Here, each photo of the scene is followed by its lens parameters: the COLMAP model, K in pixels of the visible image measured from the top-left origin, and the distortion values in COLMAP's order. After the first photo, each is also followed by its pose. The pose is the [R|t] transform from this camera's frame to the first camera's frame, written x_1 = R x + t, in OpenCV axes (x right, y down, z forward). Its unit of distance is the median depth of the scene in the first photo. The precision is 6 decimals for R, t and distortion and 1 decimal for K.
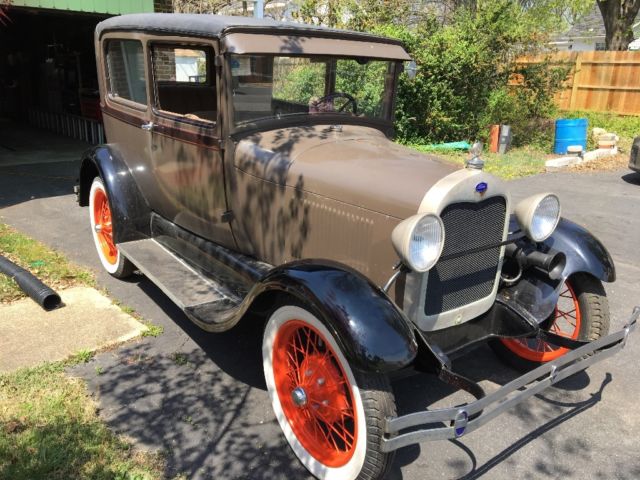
lens RADIAL K [[526.5, 0, 321.3], [0, 526.5, 244.7], [0, 0, 1]] dist [0.006717, -0.002597]
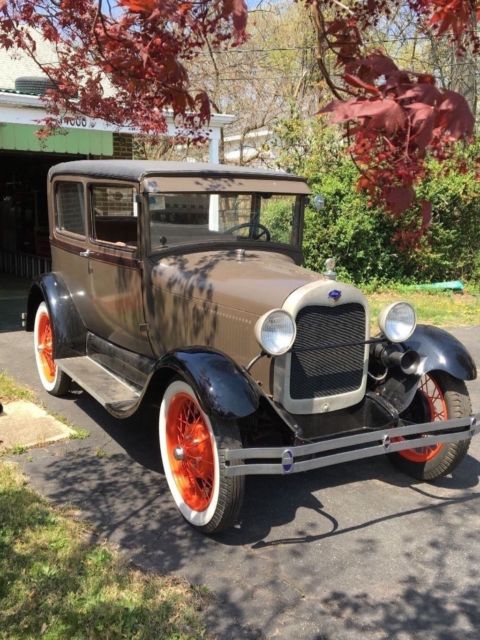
lens RADIAL K [[616.8, 0, 240.0], [0, 616.8, 320.0], [0, 0, 1]] dist [0.013527, 0.004370]
pose [[0.995030, 0.004427, -0.099474, 0.131490], [-0.017771, 0.990868, -0.133659, 0.086834], [0.097973, 0.134763, 0.986022, -0.258997]]
